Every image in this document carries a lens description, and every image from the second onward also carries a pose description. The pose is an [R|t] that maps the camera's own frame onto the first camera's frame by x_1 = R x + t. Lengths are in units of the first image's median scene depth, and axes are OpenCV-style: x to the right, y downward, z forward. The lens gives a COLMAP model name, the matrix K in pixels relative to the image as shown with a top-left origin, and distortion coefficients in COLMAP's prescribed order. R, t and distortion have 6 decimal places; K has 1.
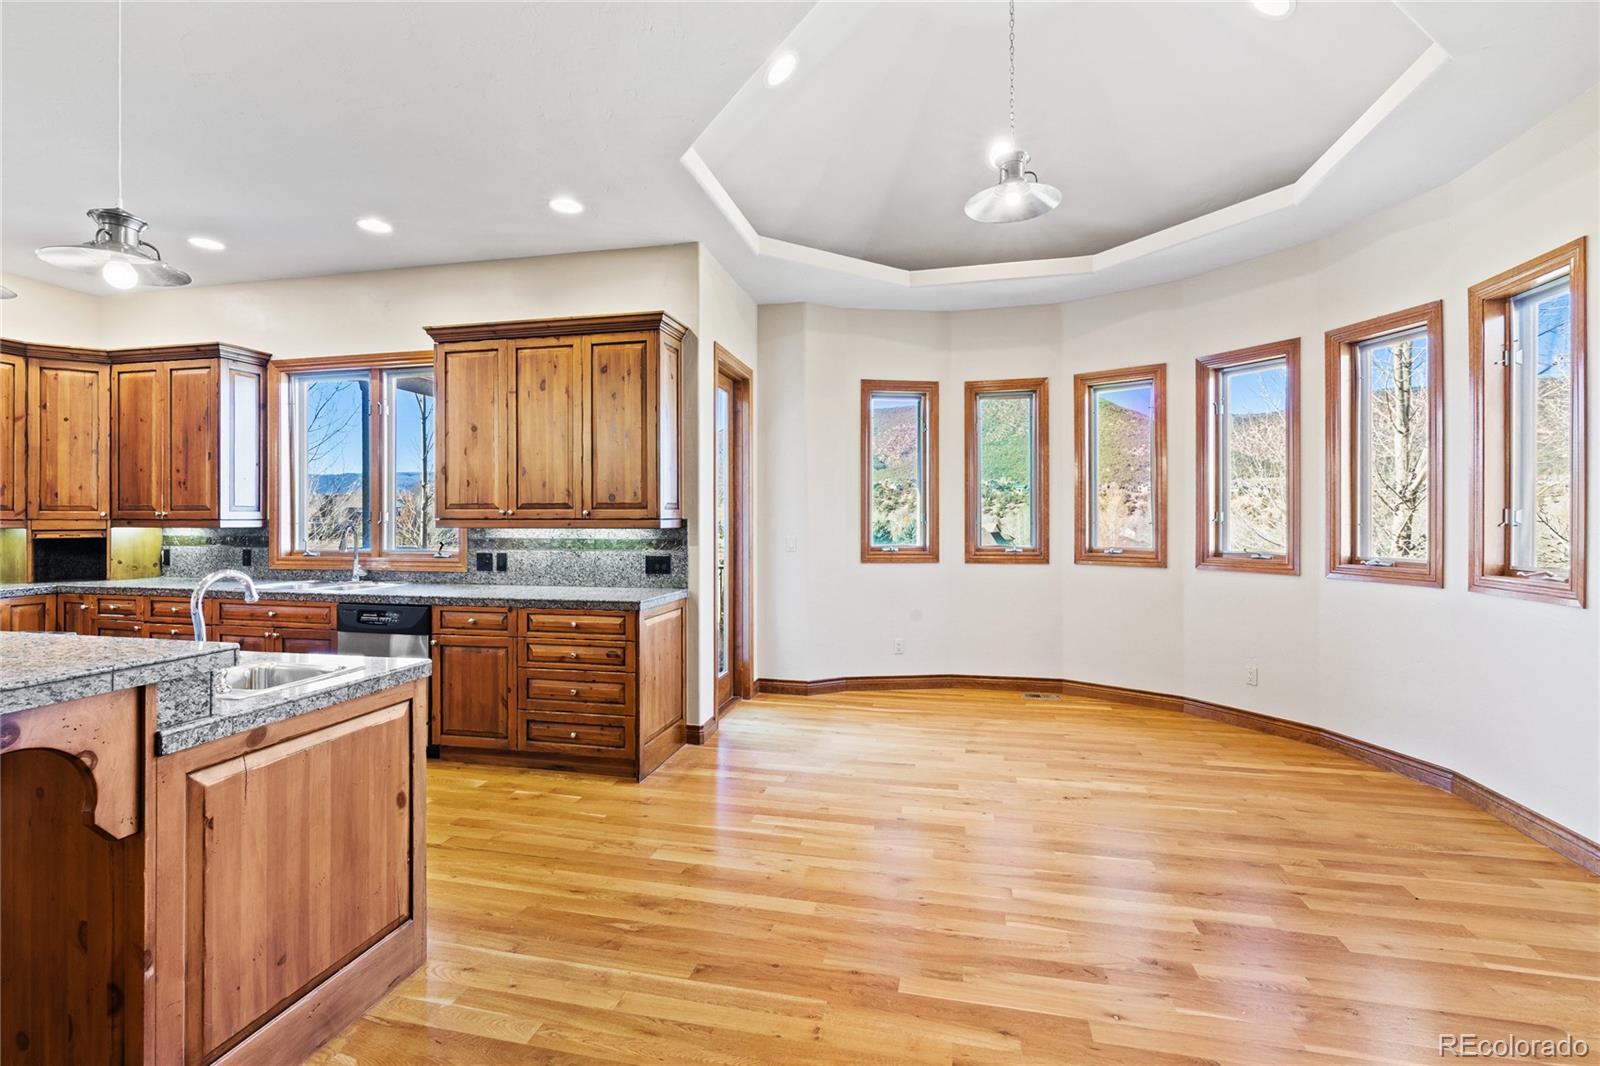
lens RADIAL K [[691.0, 0, 807.5], [0, 691.0, 512.5], [0, 0, 1]] dist [0.002572, 0.000301]
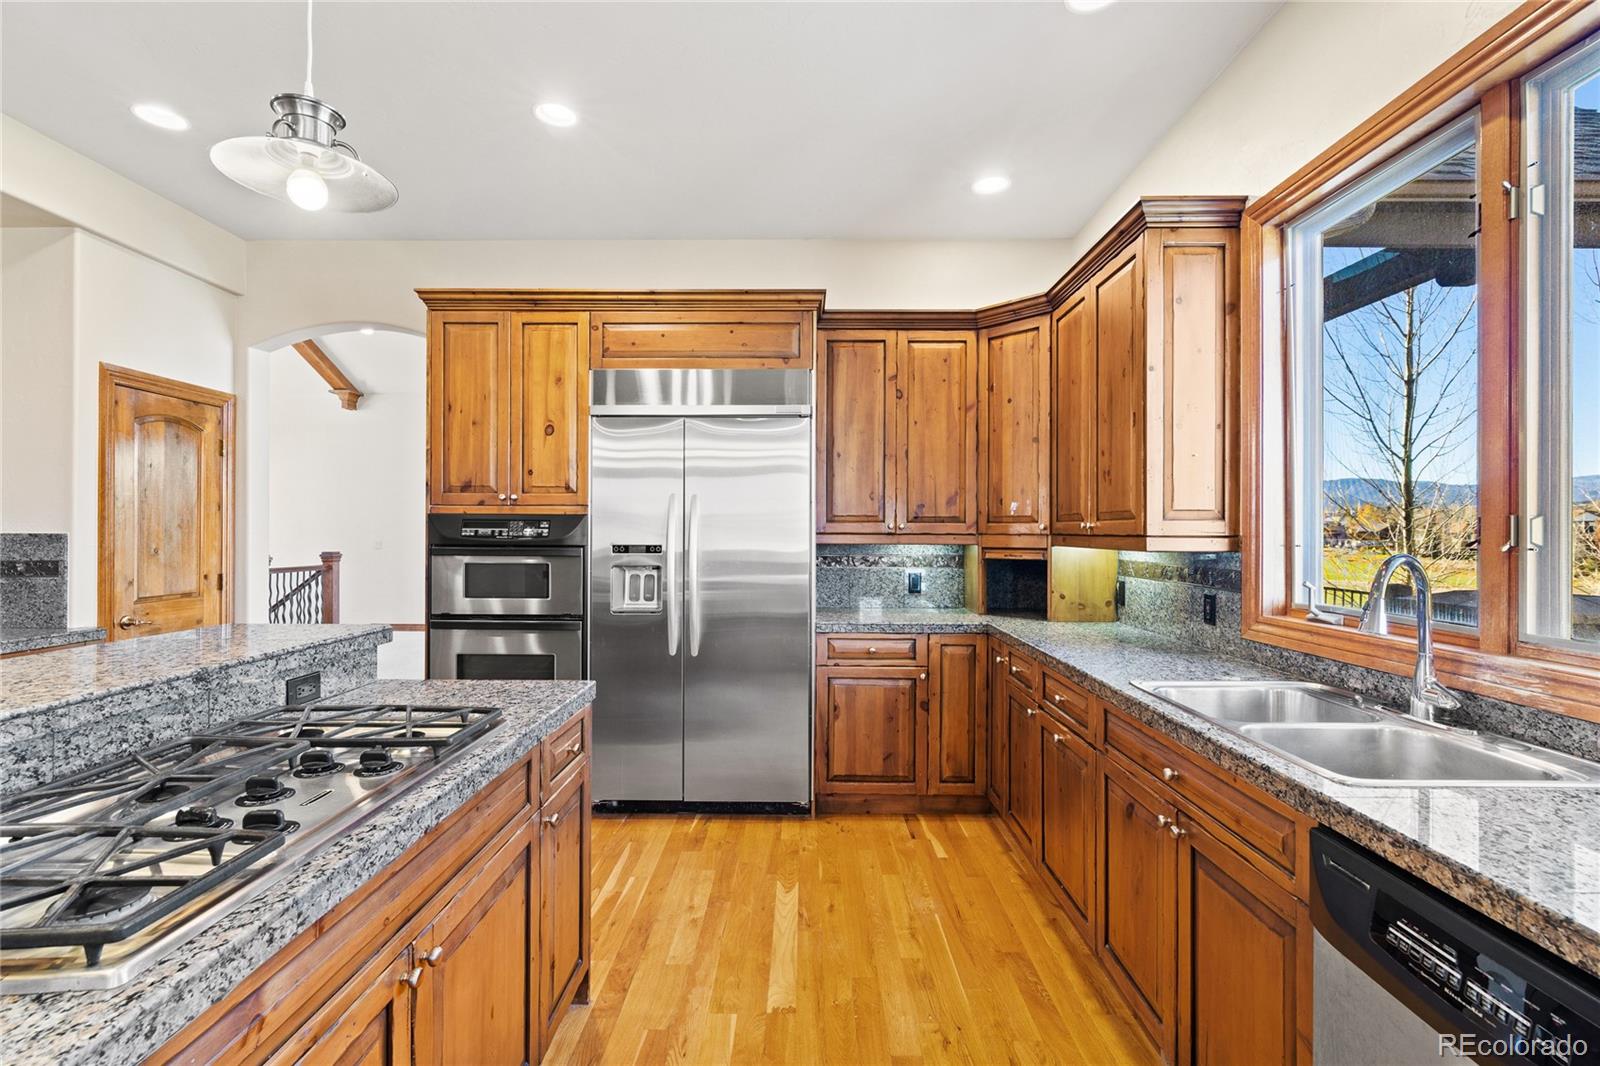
lens RADIAL K [[693.9, 0, 800.0], [0, 693.9, 533.0], [0, 0, 1]] dist [0.000611, -0.000394]
pose [[0.187226, 0.002505, -0.982314, -0.364459], [0.002081, 0.999993, 0.002947, 0.005720], [0.982315, -0.002596, 0.187220, 0.618255]]
